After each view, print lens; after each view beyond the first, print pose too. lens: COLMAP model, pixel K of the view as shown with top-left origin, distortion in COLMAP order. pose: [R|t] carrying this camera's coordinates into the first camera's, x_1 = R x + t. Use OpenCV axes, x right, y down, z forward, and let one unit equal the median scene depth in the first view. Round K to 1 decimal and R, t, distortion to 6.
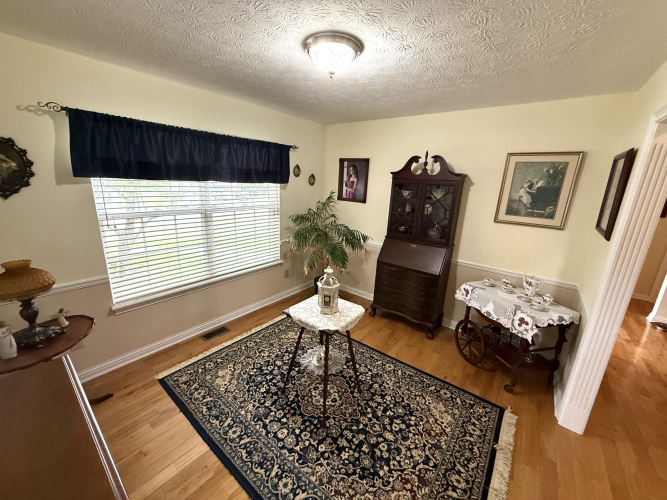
lens RADIAL K [[265.0, 0, 331.2], [0, 265.0, 248.9], [0, 0, 1]] dist [-0.001641, 0.000168]
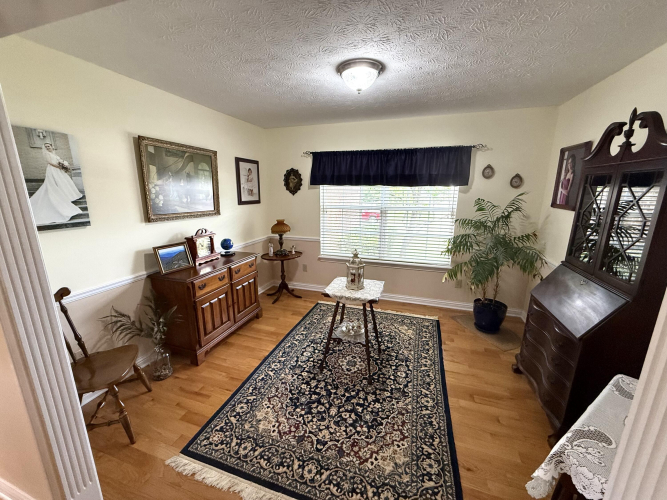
lens RADIAL K [[265.0, 0, 331.1], [0, 265.0, 248.9], [0, 0, 1]] dist [-0.001641, 0.000168]
pose [[0.338936, 0.168691, -0.925563, 0.899215], [-0.227769, 0.969240, 0.093244, -0.016166], [0.912822, 0.179211, 0.366933, 0.401715]]
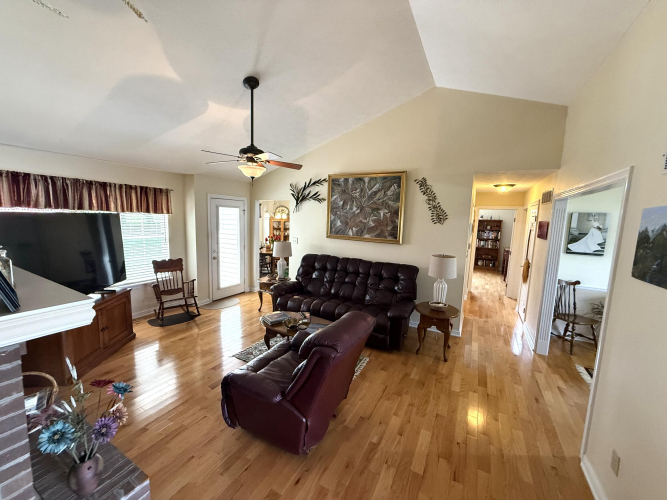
lens RADIAL K [[265.0, 0, 331.2], [0, 265.0, 249.3], [0, 0, 1]] dist [-0.001641, 0.000168]
pose [[-0.984429, -0.053587, -0.167417, 1.865731], [-0.111239, 0.927353, 0.357269, -0.294973], [0.136110, 0.370330, -0.918874, 1.325225]]
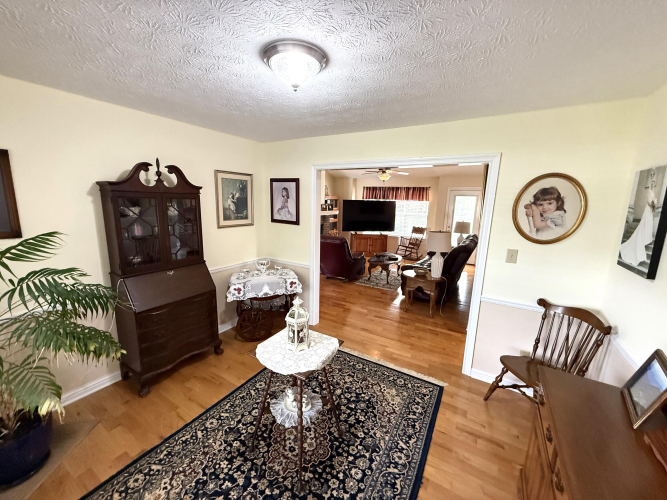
lens RADIAL K [[265.0, 0, 331.4], [0, 265.0, 248.7], [0, 0, 1]] dist [-0.001641, 0.000168]
pose [[-0.122543, -0.225729, 0.966452, -0.733937], [0.223354, 0.942538, 0.248465, -0.245367], [-0.967004, 0.246309, -0.065084, 0.780769]]
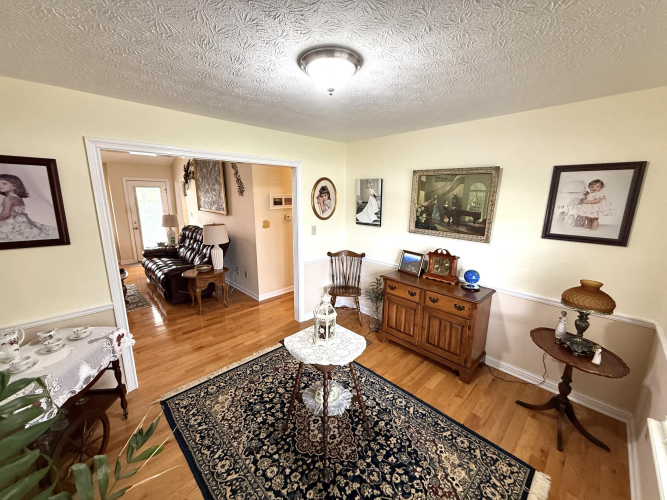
lens RADIAL K [[265.0, 0, 331.5], [0, 265.0, 248.8], [0, 0, 1]] dist [-0.001641, 0.000168]
pose [[-0.990038, -0.072436, 0.120737, -0.112977], [-0.011168, 0.895211, 0.445503, -0.419592], [-0.140356, 0.439717, -0.887102, 1.504857]]
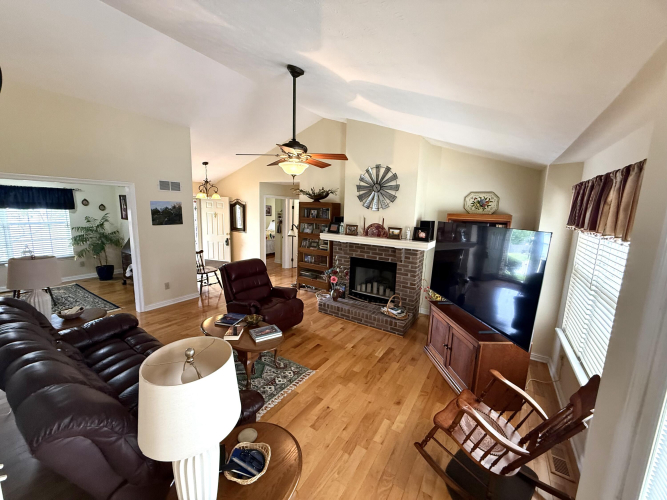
lens RADIAL K [[265.0, 0, 330.1], [0, 265.0, 249.9], [0, 0, 1]] dist [-0.001641, 0.000168]
pose [[0.995432, -0.025659, 0.091962, 2.101278], [0.034090, 0.995239, -0.091313, 0.364488], [-0.089181, 0.094031, 0.991567, -1.334316]]
